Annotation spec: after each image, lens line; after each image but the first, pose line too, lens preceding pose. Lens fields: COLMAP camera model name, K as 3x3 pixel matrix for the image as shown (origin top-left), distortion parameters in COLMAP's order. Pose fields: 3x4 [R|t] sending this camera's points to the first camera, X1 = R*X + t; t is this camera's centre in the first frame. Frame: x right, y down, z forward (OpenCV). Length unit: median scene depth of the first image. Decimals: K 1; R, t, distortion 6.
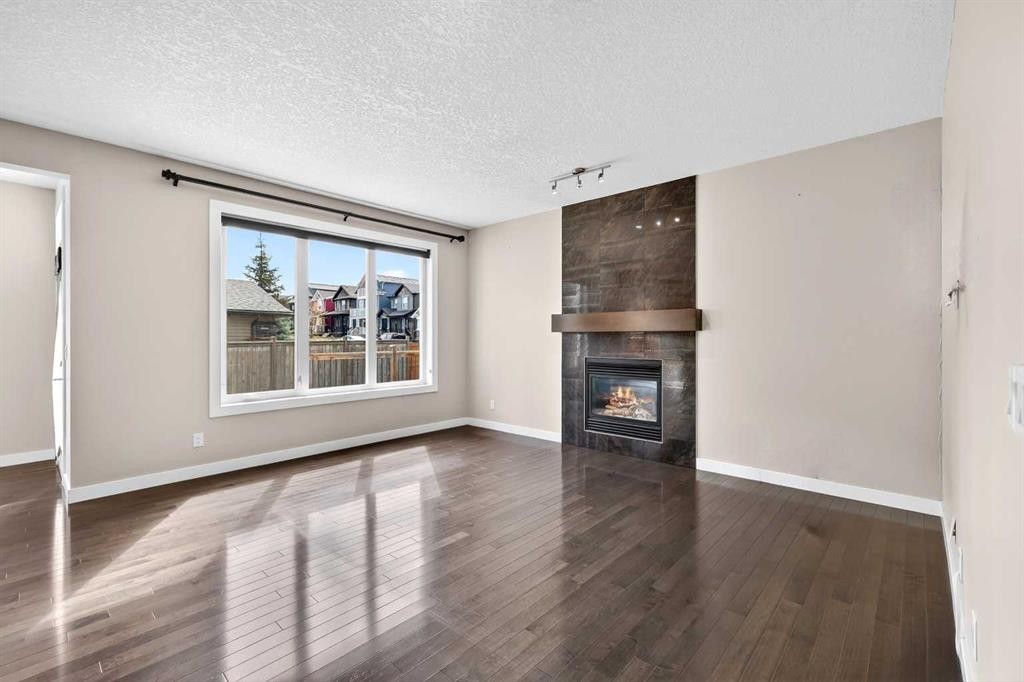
lens RADIAL K [[441.8, 0, 512.0], [0, 441.8, 341.0], [0, 0, 1]] dist [0.001216, 0.000055]
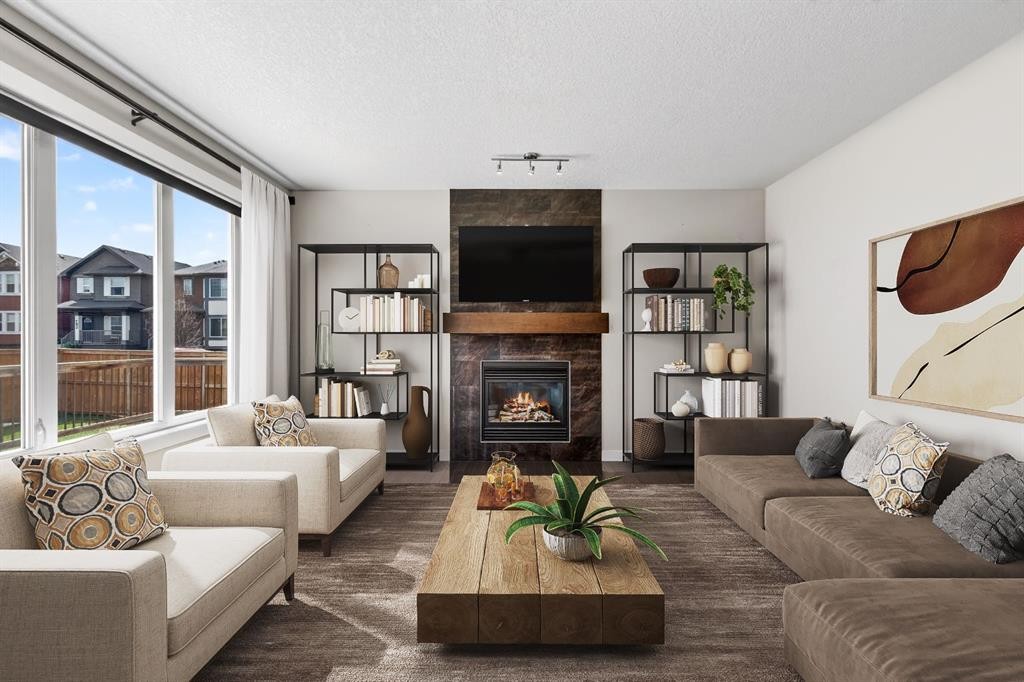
lens RADIAL K [[447.1, 0, 513.6], [0, 447.1, 343.1], [0, 0, 1]] dist [0.005354, 0.000255]
pose [[0.749573, -0.004932, 0.661903, -0.405888], [0.004710, 0.999987, 0.002117, -0.001959], [-0.661904, 0.001530, 0.749587, 0.278585]]
